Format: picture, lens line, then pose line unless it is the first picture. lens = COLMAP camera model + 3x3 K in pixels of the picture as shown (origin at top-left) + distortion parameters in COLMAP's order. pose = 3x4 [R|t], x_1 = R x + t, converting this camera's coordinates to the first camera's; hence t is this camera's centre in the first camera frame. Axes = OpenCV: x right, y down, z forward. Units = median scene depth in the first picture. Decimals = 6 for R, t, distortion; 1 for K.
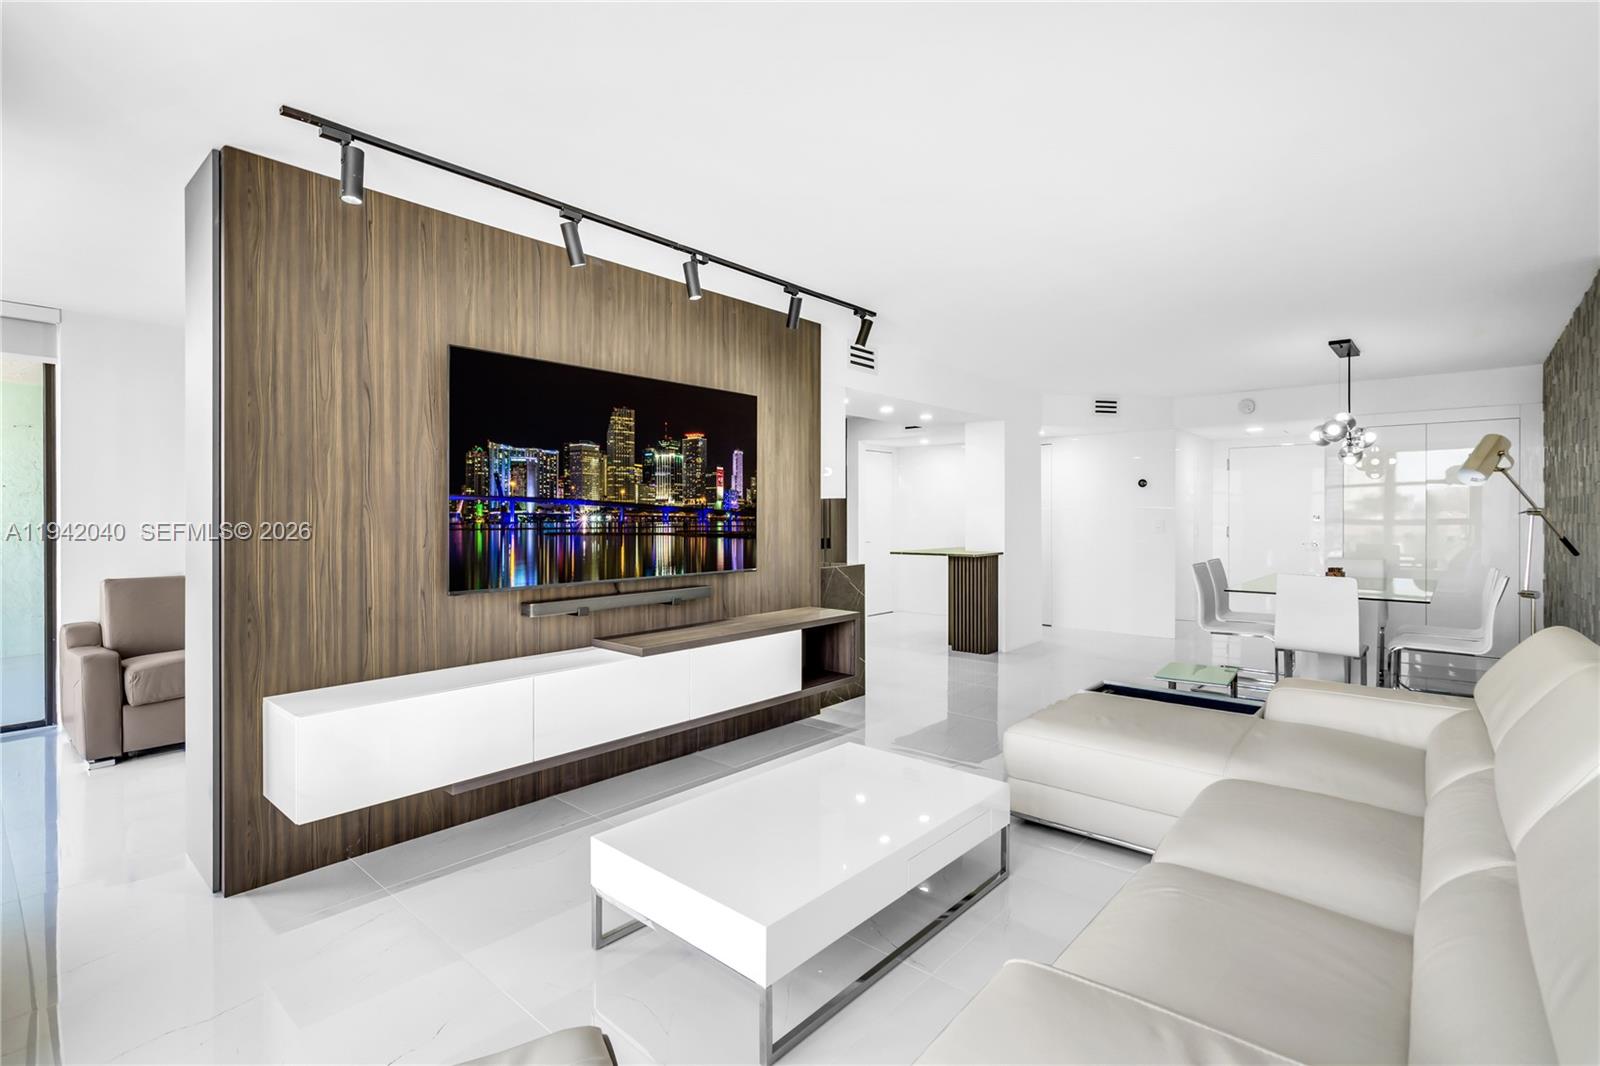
lens RADIAL K [[744.2, 0, 773.2], [0, 744.2, 535.2], [0, 0, 1]] dist [0.003402, -0.000870]
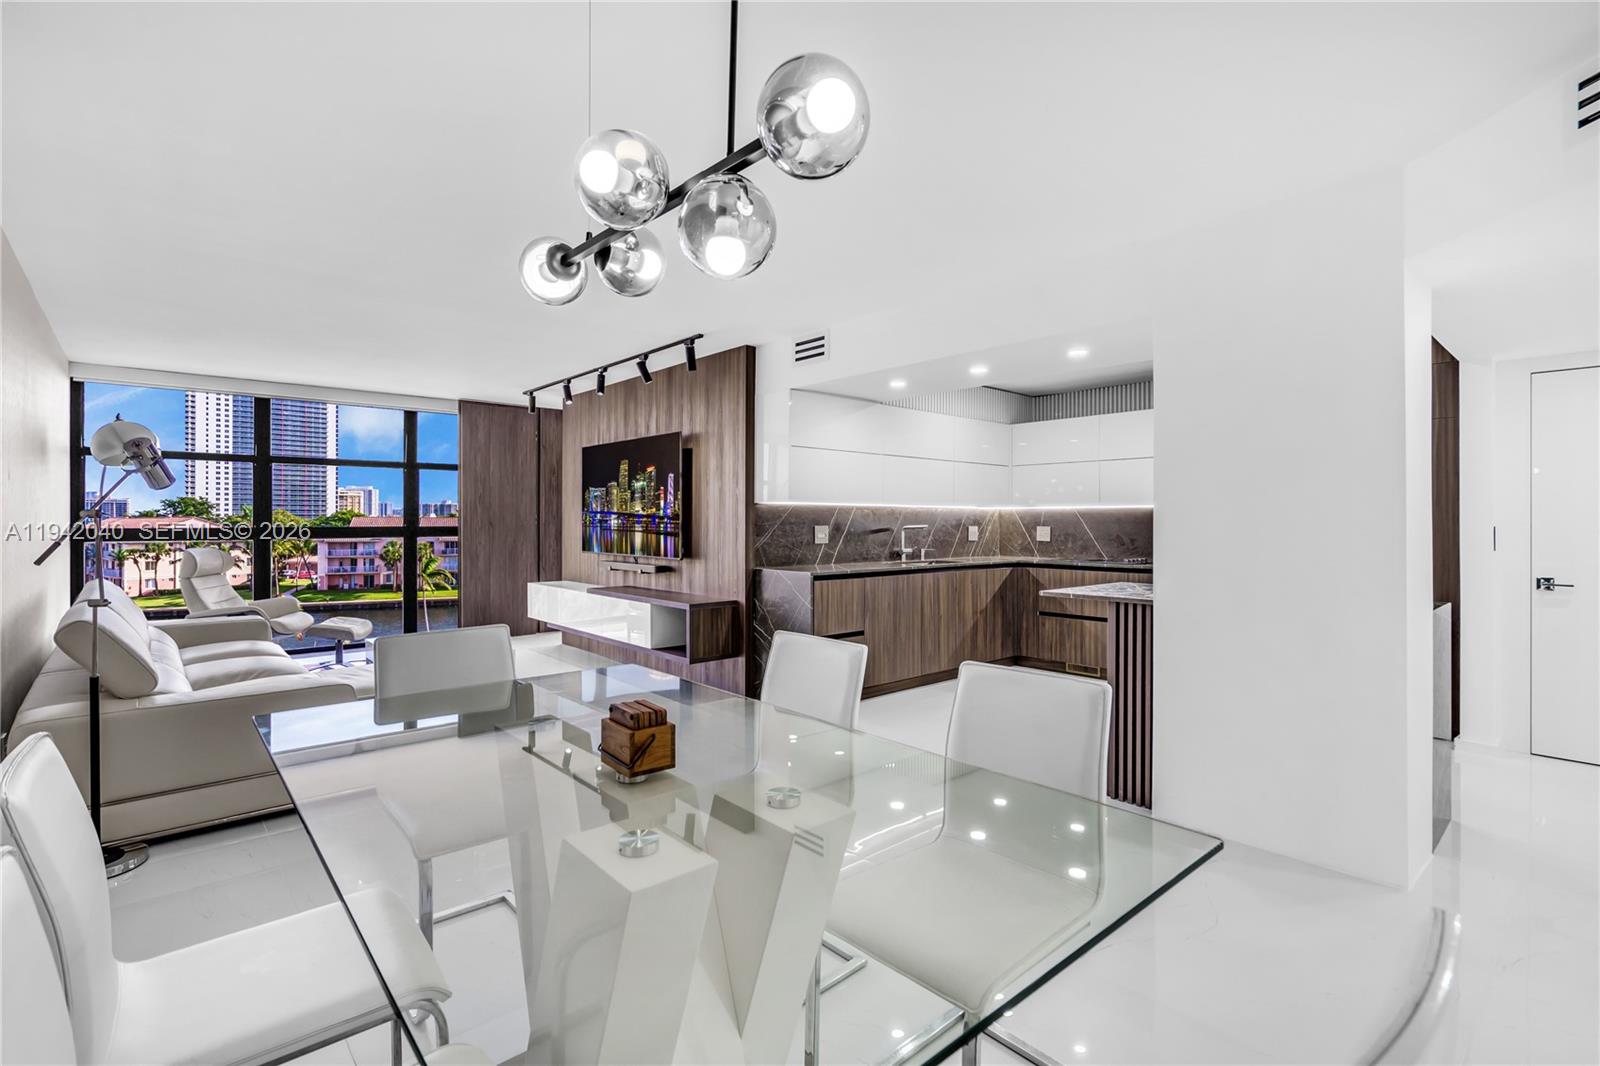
lens RADIAL K [[744.2, 0, 794.2], [0, 744.2, 523.0], [0, 0, 1]] dist [0.003402, -0.000870]
pose [[-0.099201, -0.002228, -0.995065, 1.469997], [-0.026538, 0.999648, 0.000407, -0.030206], [0.994713, 0.026448, -0.099225, 1.519455]]
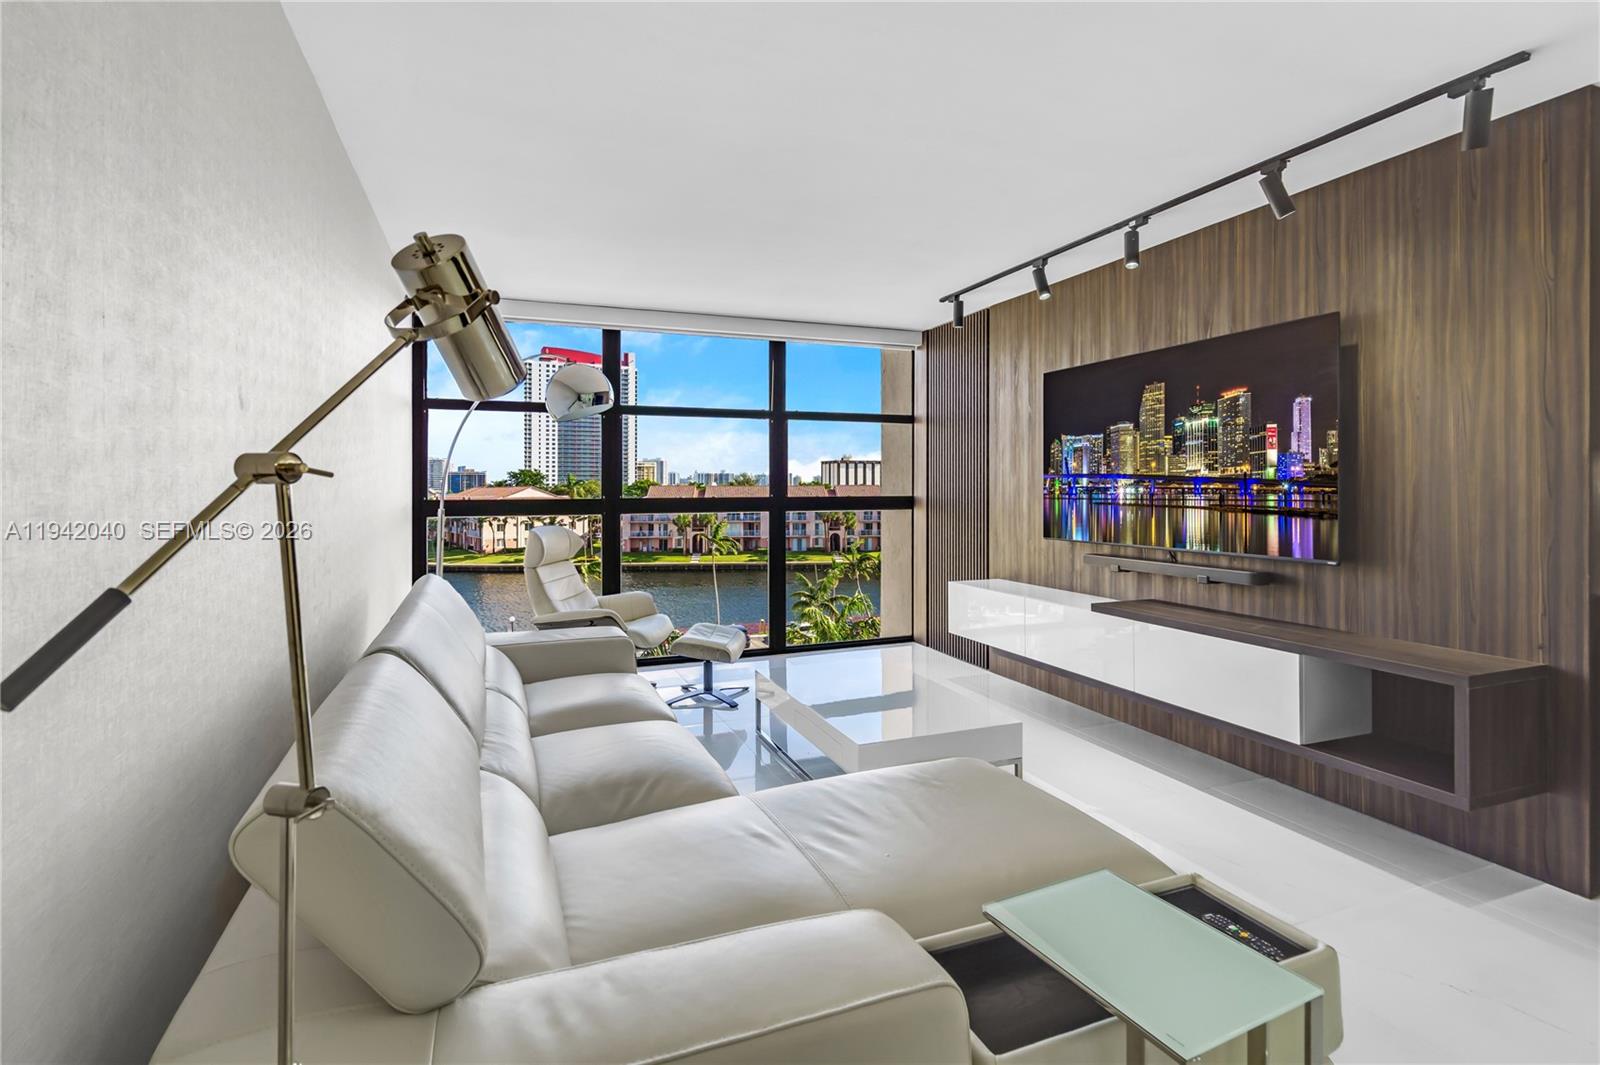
lens RADIAL K [[771.2, 0, 794.0], [0, 771.2, 488.6], [0, 0, 1]] dist [-0.004940, -0.000109]
pose [[-0.433060, -0.003763, -0.901357, 0.934777], [-0.022409, 0.999727, 0.006593, -0.020239], [0.901086, 0.023053, -0.433027, 0.972878]]
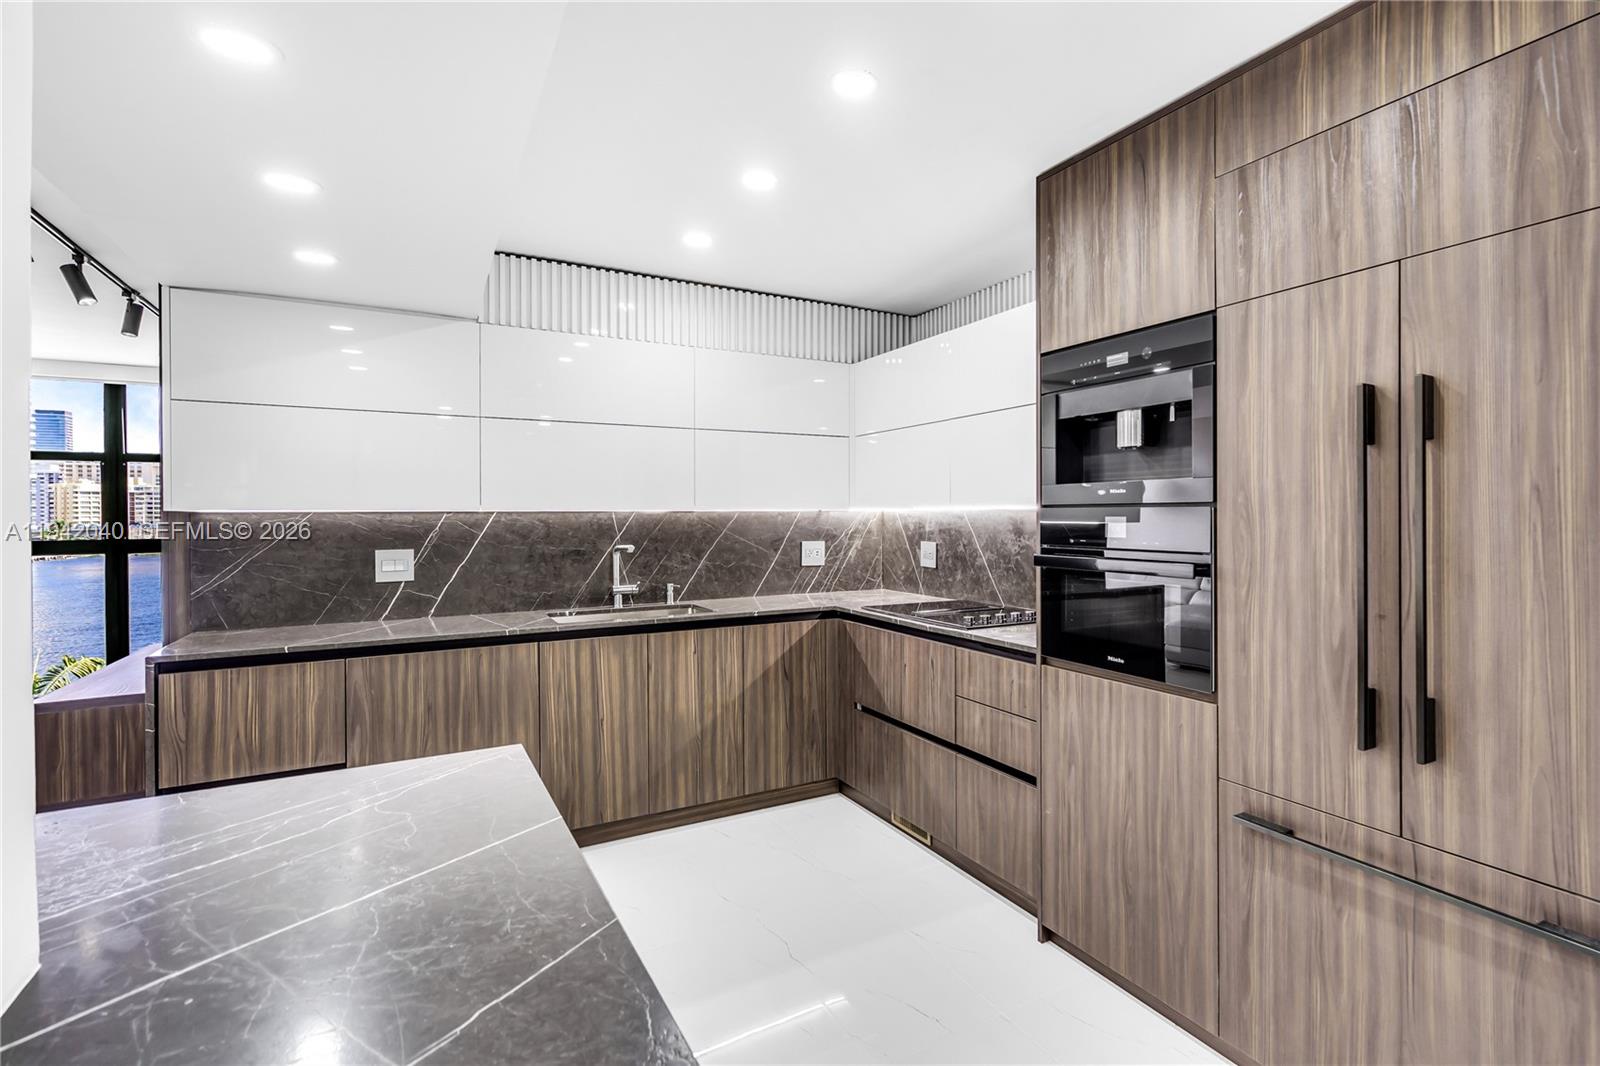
lens RADIAL K [[744.2, 0, 830.6], [0, 744.2, 525.3], [0, 0, 1]] dist [0.003402, -0.000870]
pose [[-0.300016, 0.010104, -0.953881, 0.598535], [-0.019514, 0.999670, 0.016727, -0.076122], [0.953734, 0.023633, -0.299720, 2.148118]]
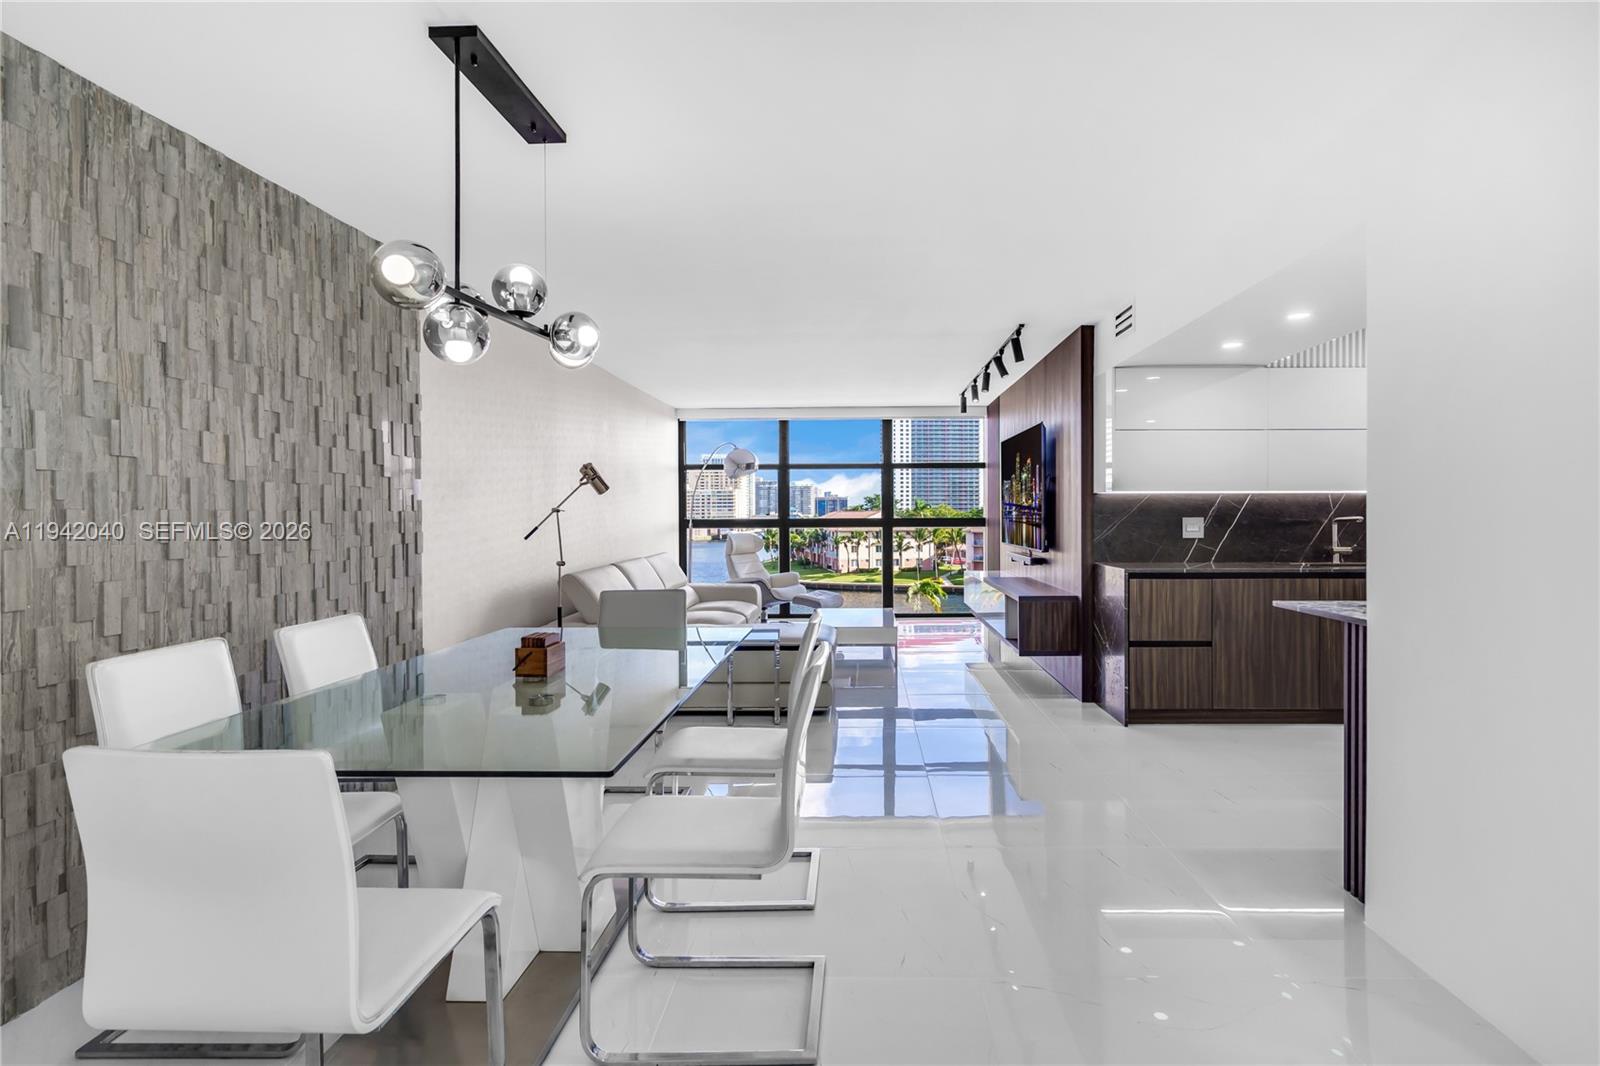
lens RADIAL K [[771.2, 0, 846.2], [0, 771.2, 514.2], [0, 0, 1]] dist [-0.004940, -0.000109]
pose [[-0.735918, -0.001016, -0.677070, 1.317487], [-0.016012, 0.999745, 0.015904, -0.042391], [0.676881, 0.022545, -0.735747, 2.012105]]
